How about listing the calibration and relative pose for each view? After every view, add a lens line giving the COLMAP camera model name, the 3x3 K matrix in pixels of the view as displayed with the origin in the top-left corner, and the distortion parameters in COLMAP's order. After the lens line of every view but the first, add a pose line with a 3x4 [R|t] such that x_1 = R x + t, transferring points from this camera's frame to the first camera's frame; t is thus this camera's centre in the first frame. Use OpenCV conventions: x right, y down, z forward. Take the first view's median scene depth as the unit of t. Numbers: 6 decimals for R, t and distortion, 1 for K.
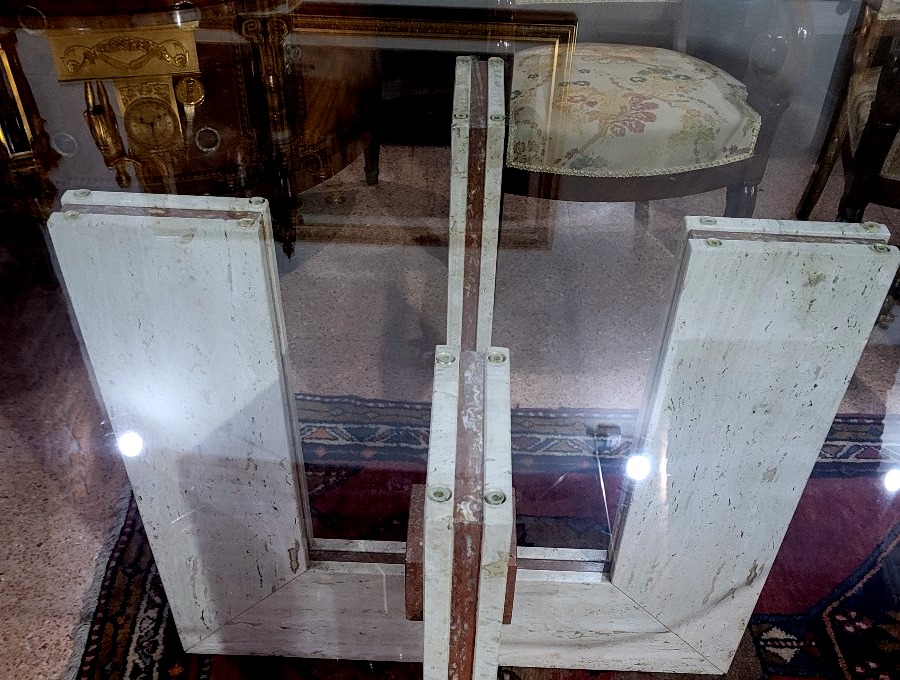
lens RADIAL K [[954.6, 0, 449.3], [0, 954.6, 506.7], [0, 0, 1]] dist [0.050467, -0.018925]
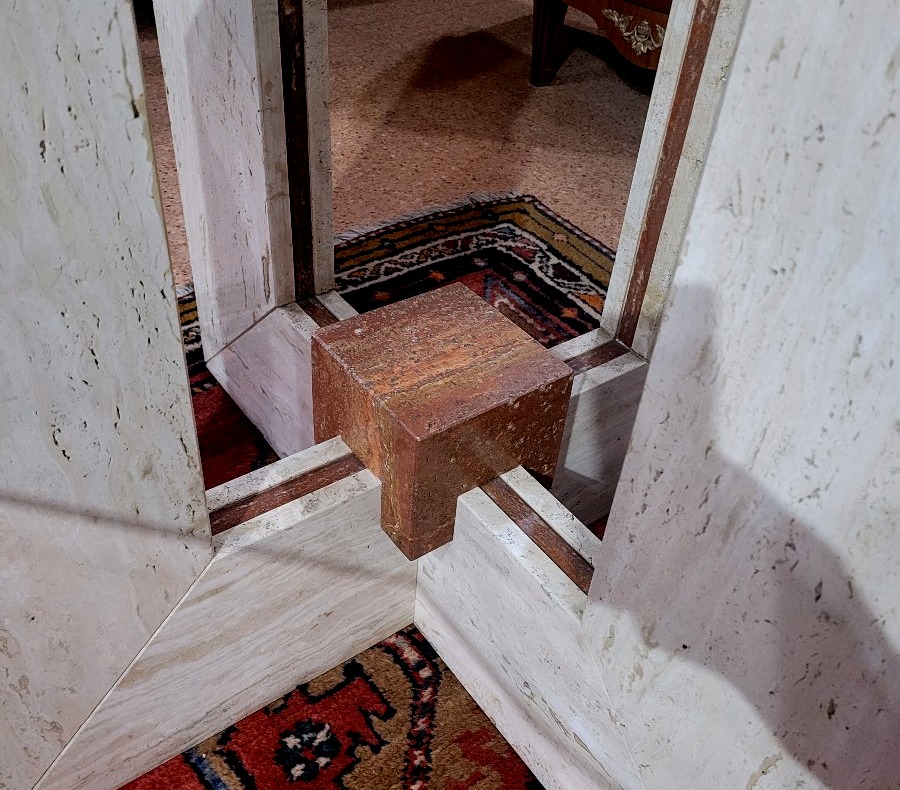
lens RADIAL K [[907.8, 0, 450.0], [0, 907.8, 395.0], [0, 0, 1]] dist [0.039452, -0.016191]
pose [[0.615883, 0.520913, -0.591047, 0.296496], [-0.602620, 0.794730, 0.072485, -0.003754], [0.507481, 0.311534, 0.803374, 0.496171]]
